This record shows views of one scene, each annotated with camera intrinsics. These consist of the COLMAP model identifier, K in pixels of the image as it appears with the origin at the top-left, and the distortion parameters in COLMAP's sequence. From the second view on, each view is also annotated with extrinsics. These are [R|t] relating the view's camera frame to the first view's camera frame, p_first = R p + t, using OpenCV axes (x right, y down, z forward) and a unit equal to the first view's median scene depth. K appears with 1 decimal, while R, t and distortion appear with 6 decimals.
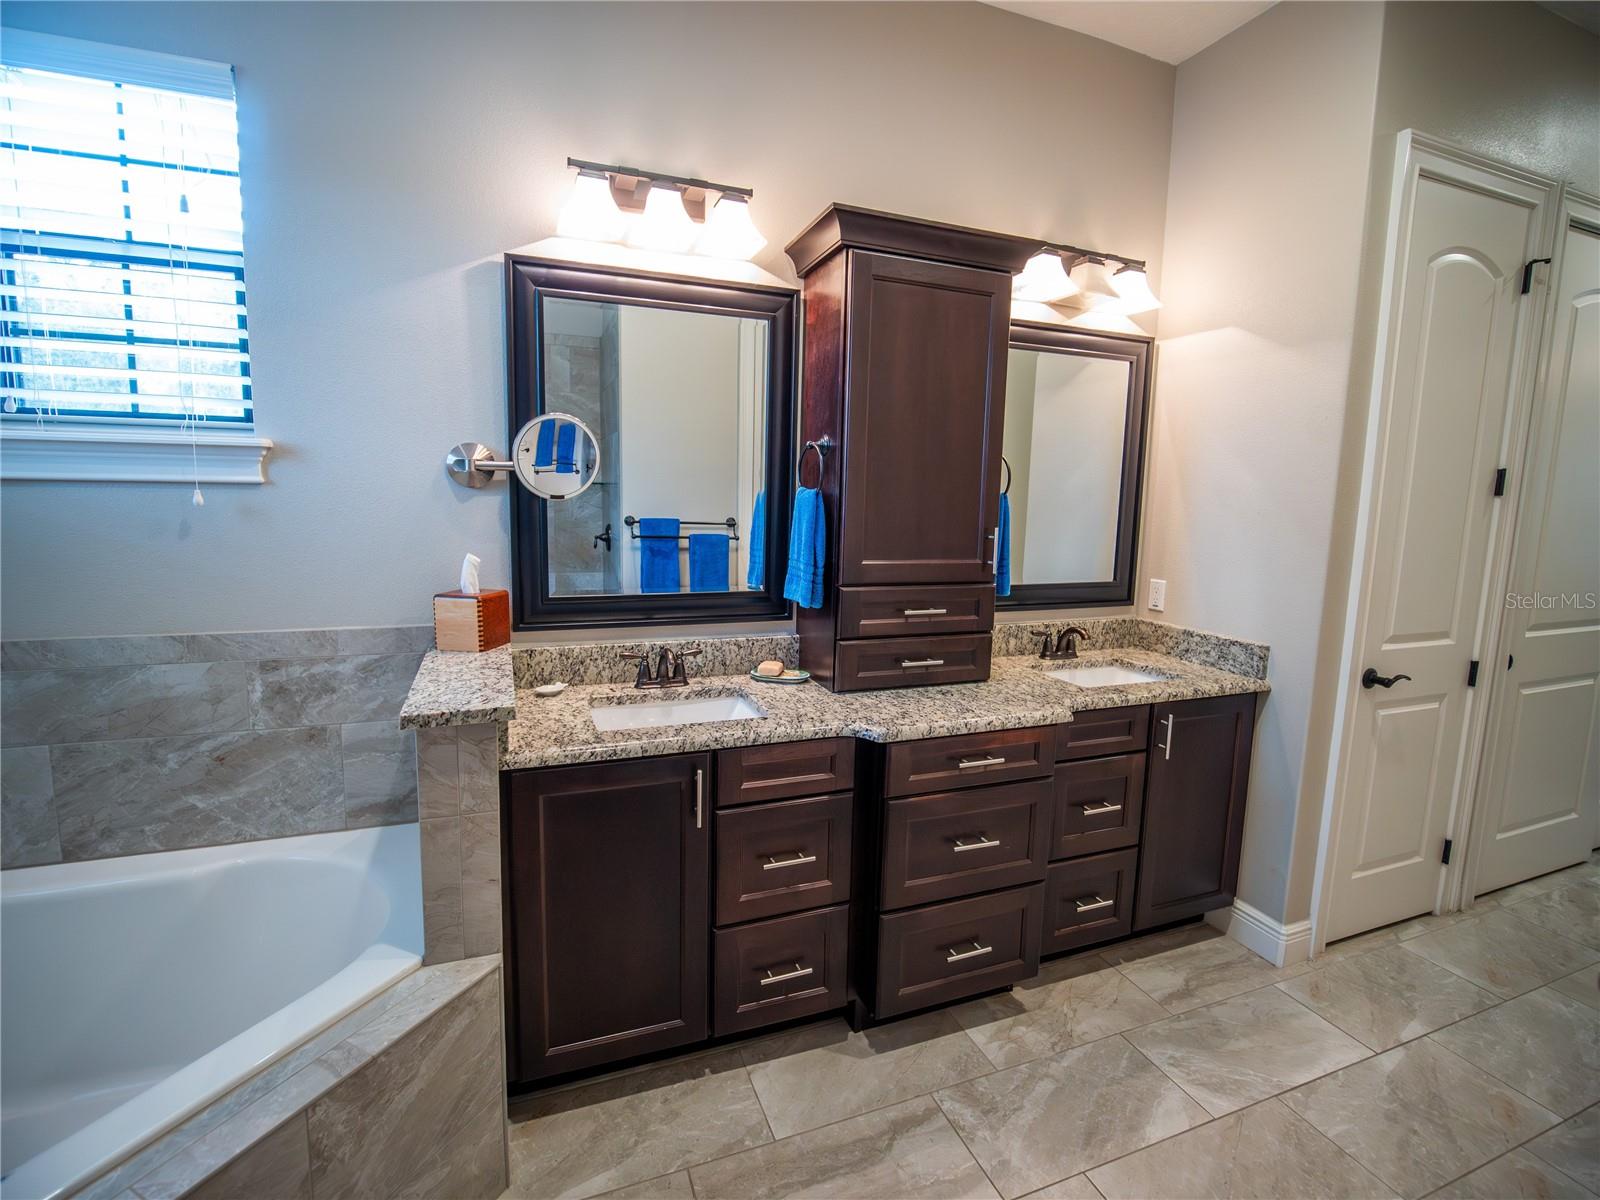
lens RADIAL K [[728.6, 0, 791.4], [0, 728.6, 580.9], [0, 0, 1]] dist [-0.013027, -0.000713]
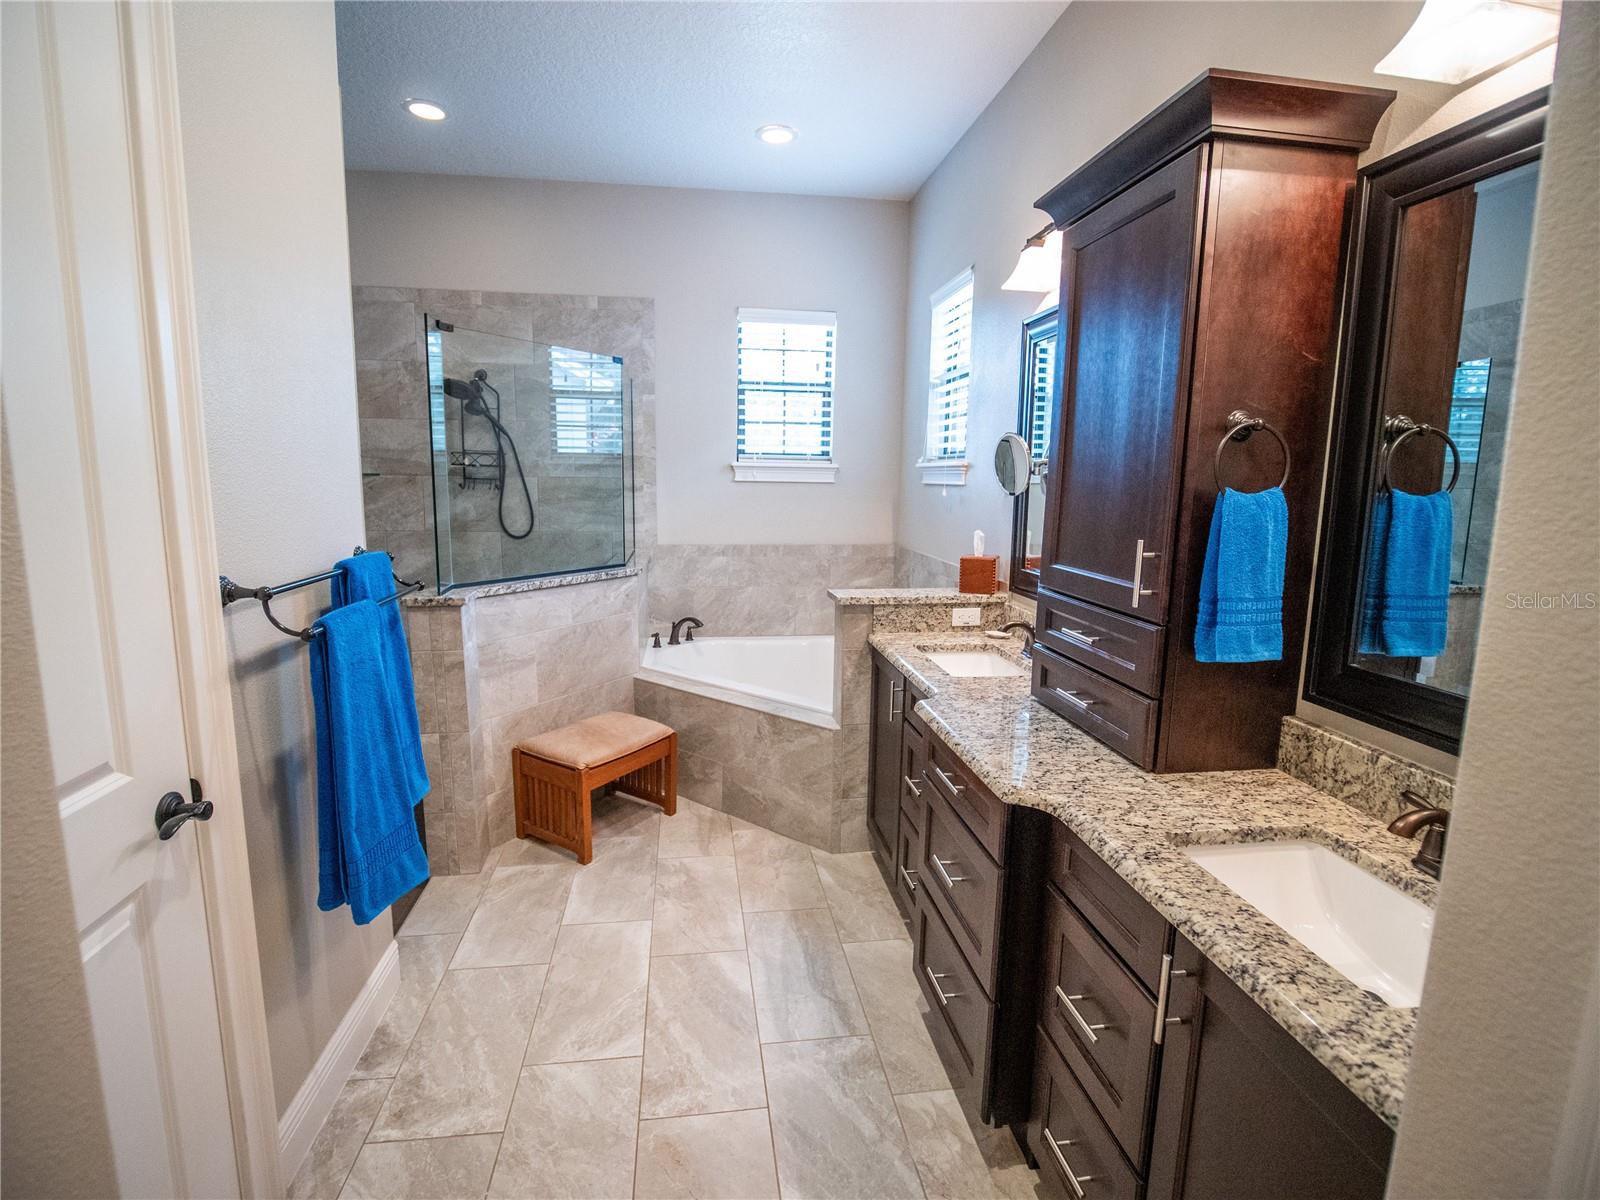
lens RADIAL K [[728.6, 0, 791.4], [0, 728.6, 580.9], [0, 0, 1]] dist [-0.013027, -0.000713]
pose [[-0.211310, 0.126727, -0.969169, 1.222809], [-0.134339, 0.978384, 0.157222, -0.119199], [0.968143, 0.163420, -0.189718, 1.003230]]
